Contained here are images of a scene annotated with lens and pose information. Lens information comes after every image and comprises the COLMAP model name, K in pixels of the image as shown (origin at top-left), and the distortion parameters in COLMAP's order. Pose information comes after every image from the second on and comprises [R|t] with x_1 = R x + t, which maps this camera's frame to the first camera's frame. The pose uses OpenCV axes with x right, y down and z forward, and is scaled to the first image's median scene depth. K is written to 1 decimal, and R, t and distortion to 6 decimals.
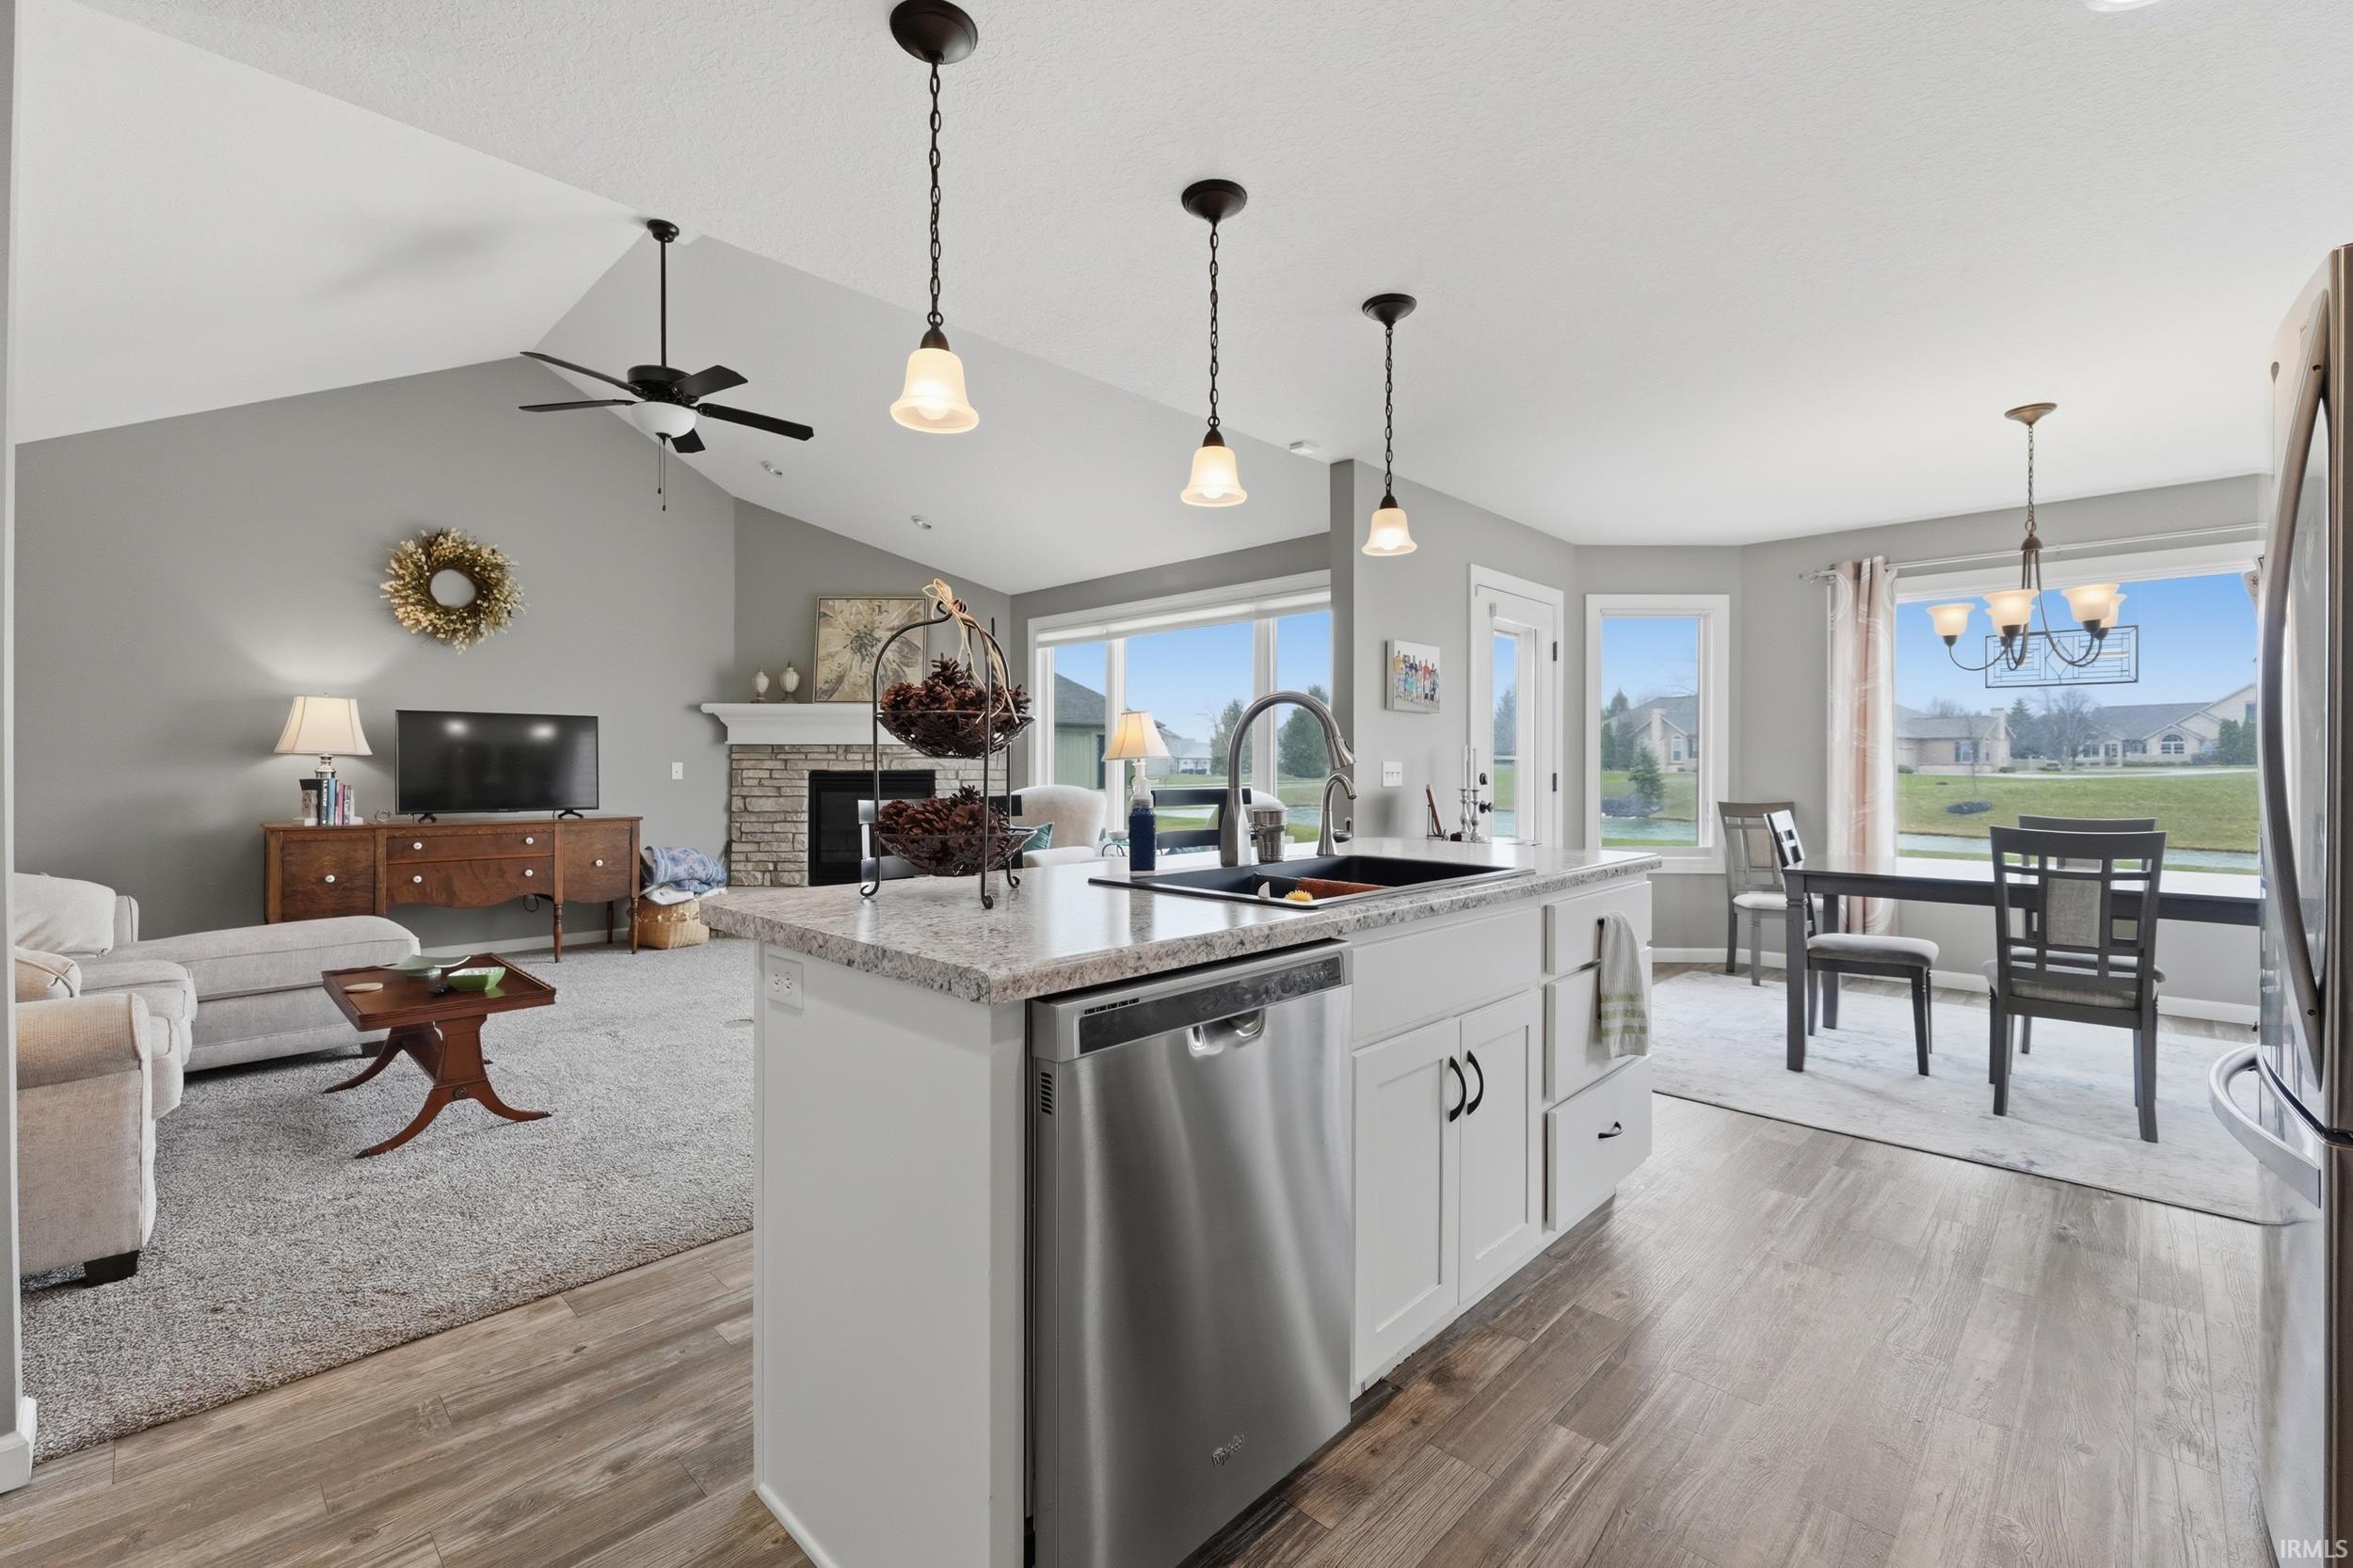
lens RADIAL K [[1004.4, 0, 1172.2], [0, 1004.4, 769.8], [0, 0, 1]] dist [0.001809, -0.000311]
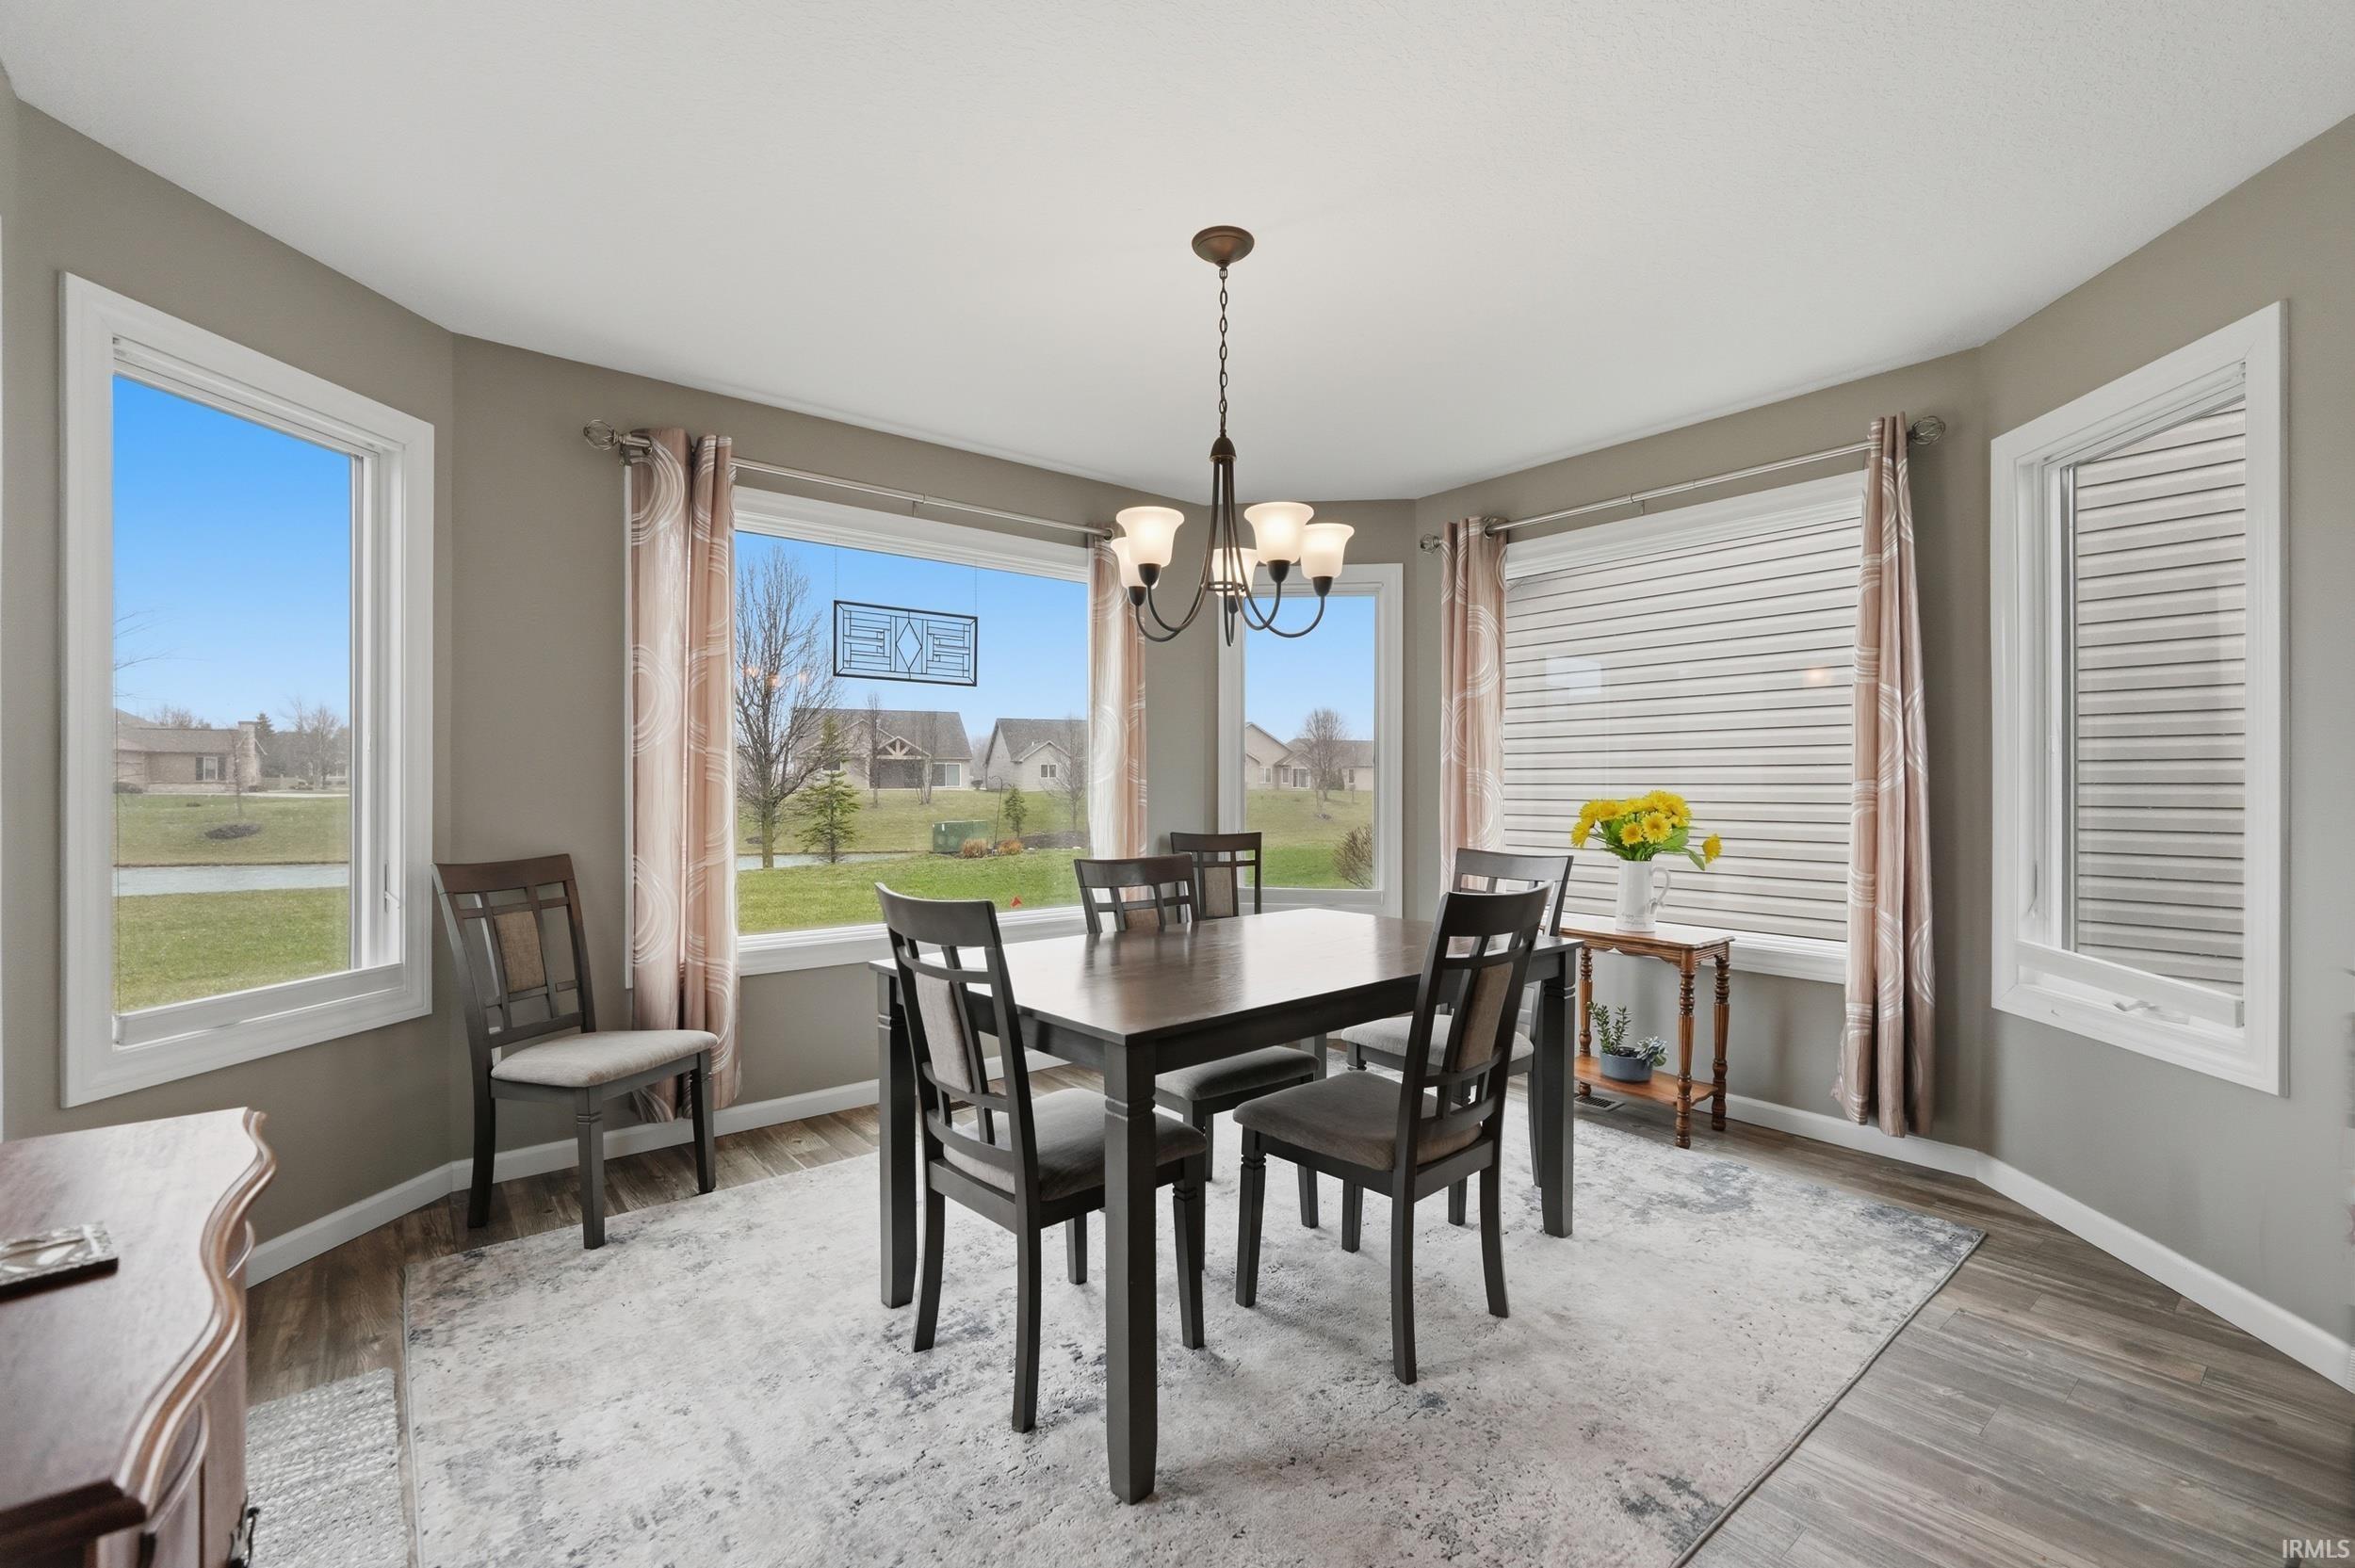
lens RADIAL K [[1005.1, 0, 1175.8], [0, 1005.1, 788.2], [0, 0, 1]] dist [0.001809, -0.000311]
pose [[0.121858, -0.002529, 0.992544, 0.178333], [0.002981, 0.999993, 0.002182, -0.004426], [-0.992543, 0.002693, 0.121865, 0.849163]]
